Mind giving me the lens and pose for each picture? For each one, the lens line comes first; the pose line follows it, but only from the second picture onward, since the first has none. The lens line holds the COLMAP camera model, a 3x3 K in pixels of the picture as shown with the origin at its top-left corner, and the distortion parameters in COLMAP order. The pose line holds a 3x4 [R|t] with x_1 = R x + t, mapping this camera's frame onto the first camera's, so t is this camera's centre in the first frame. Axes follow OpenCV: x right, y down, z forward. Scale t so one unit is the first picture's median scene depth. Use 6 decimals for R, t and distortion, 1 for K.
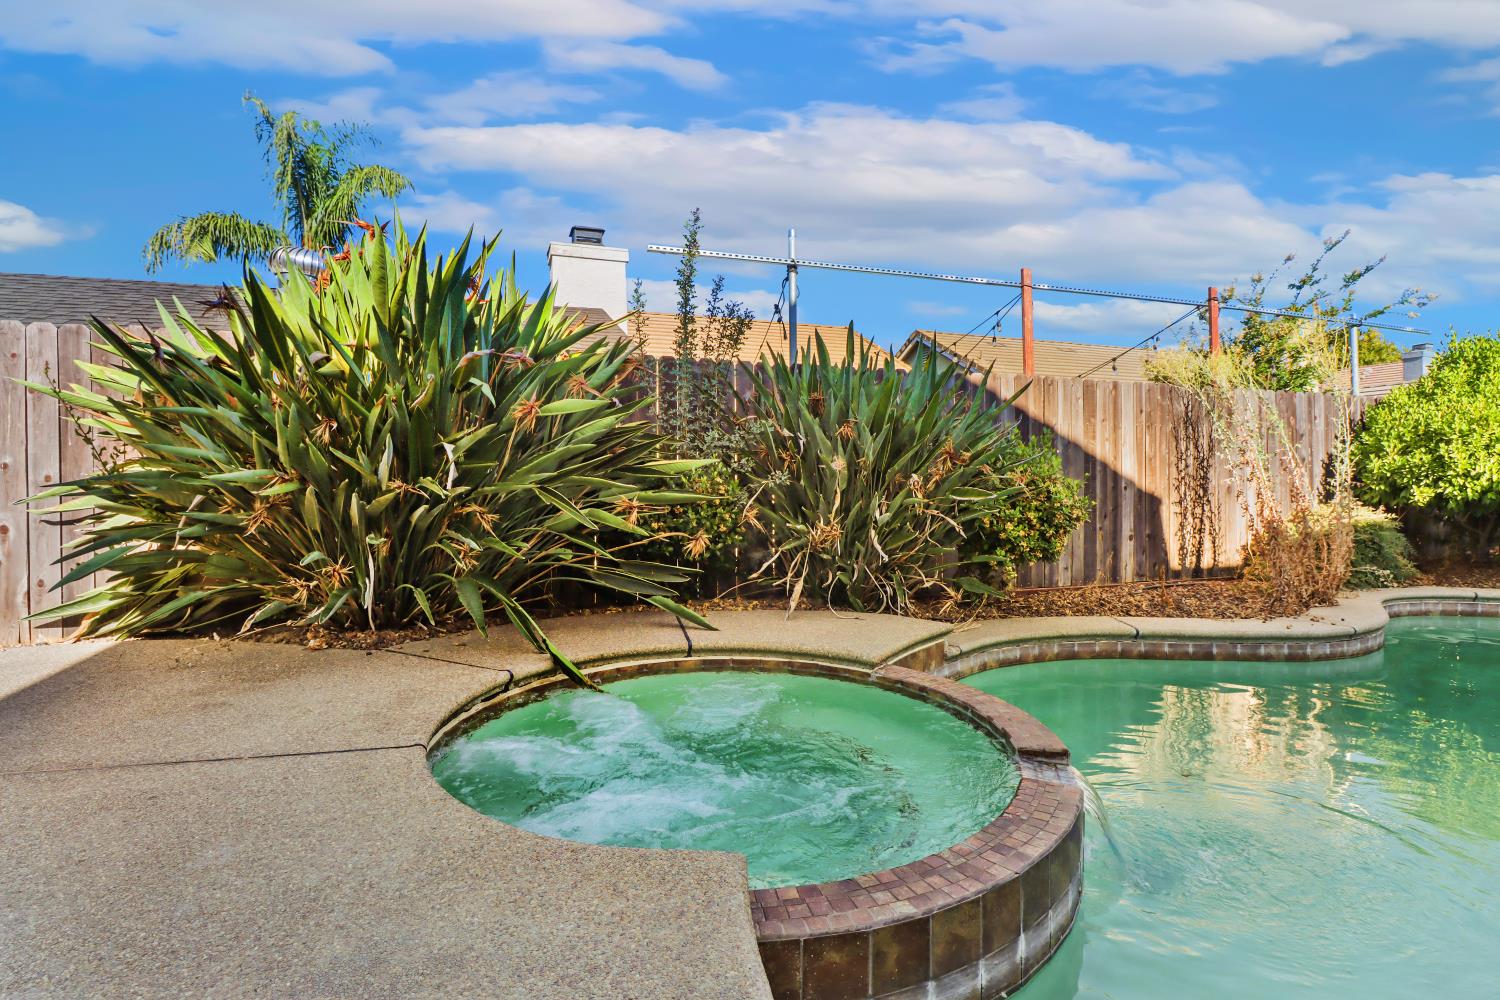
lens RADIAL K [[719.4, 0, 746.3], [0, 719.4, 481.0], [0, 0, 1]] dist [0.012873, -0.017916]
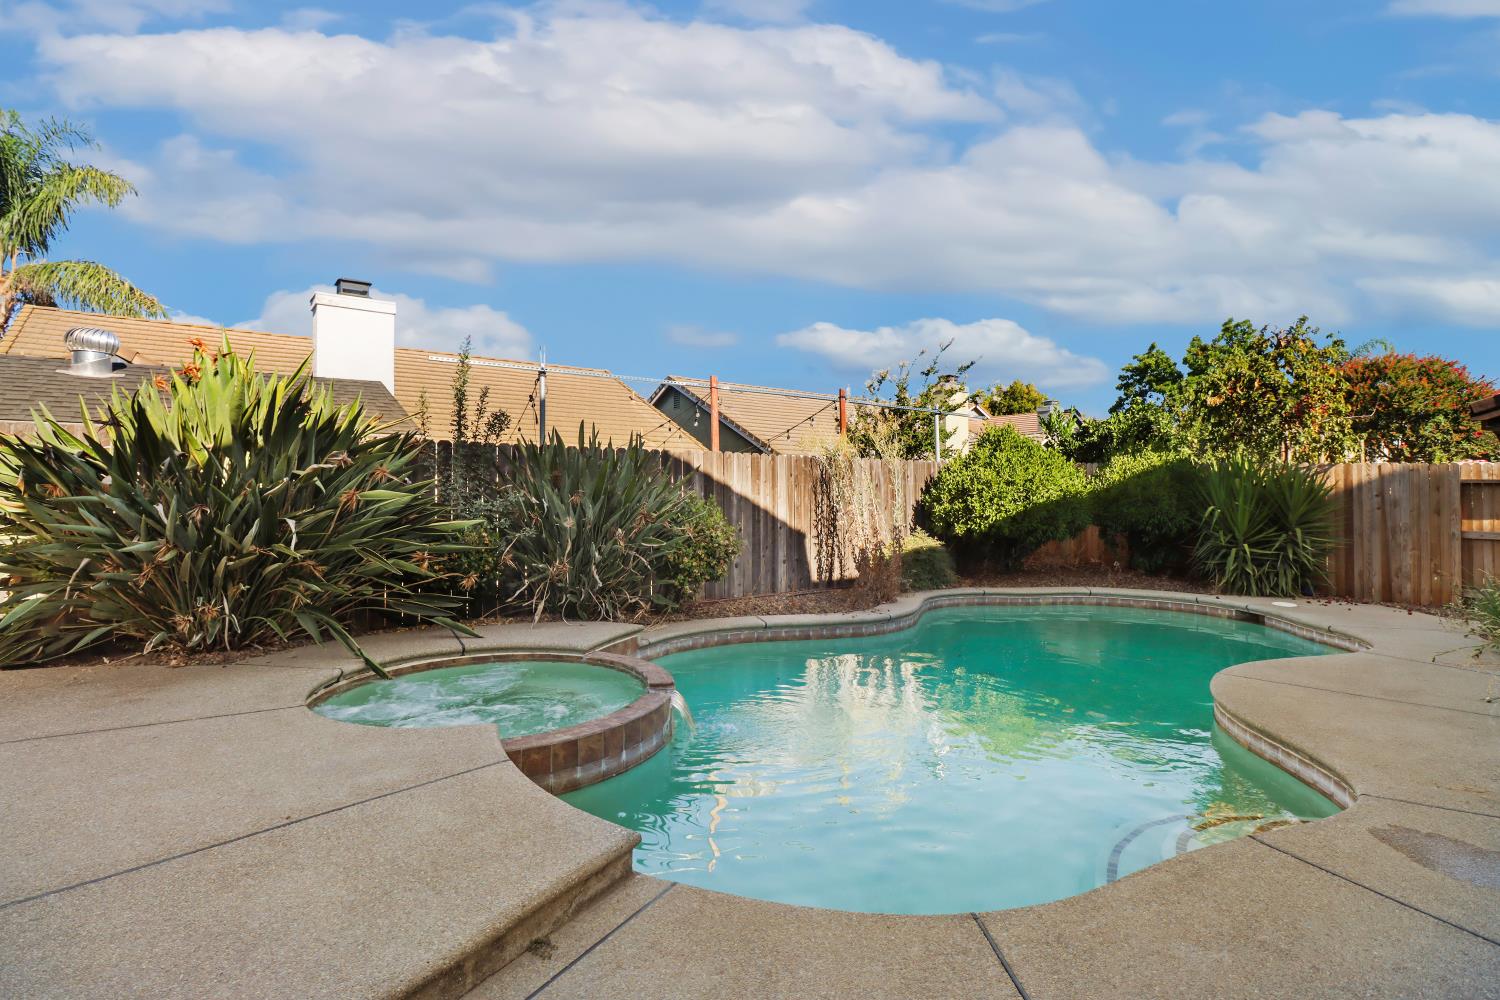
lens RADIAL K [[719.4, 0, 746.3], [0, 719.4, 481.0], [0, 0, 1]] dist [0.012873, -0.017916]
pose [[0.950989, 0.006367, 0.309160, 0.013432], [0.001372, 0.999691, -0.024810, -0.069330], [-0.309222, 0.024018, 0.950686, -0.520565]]
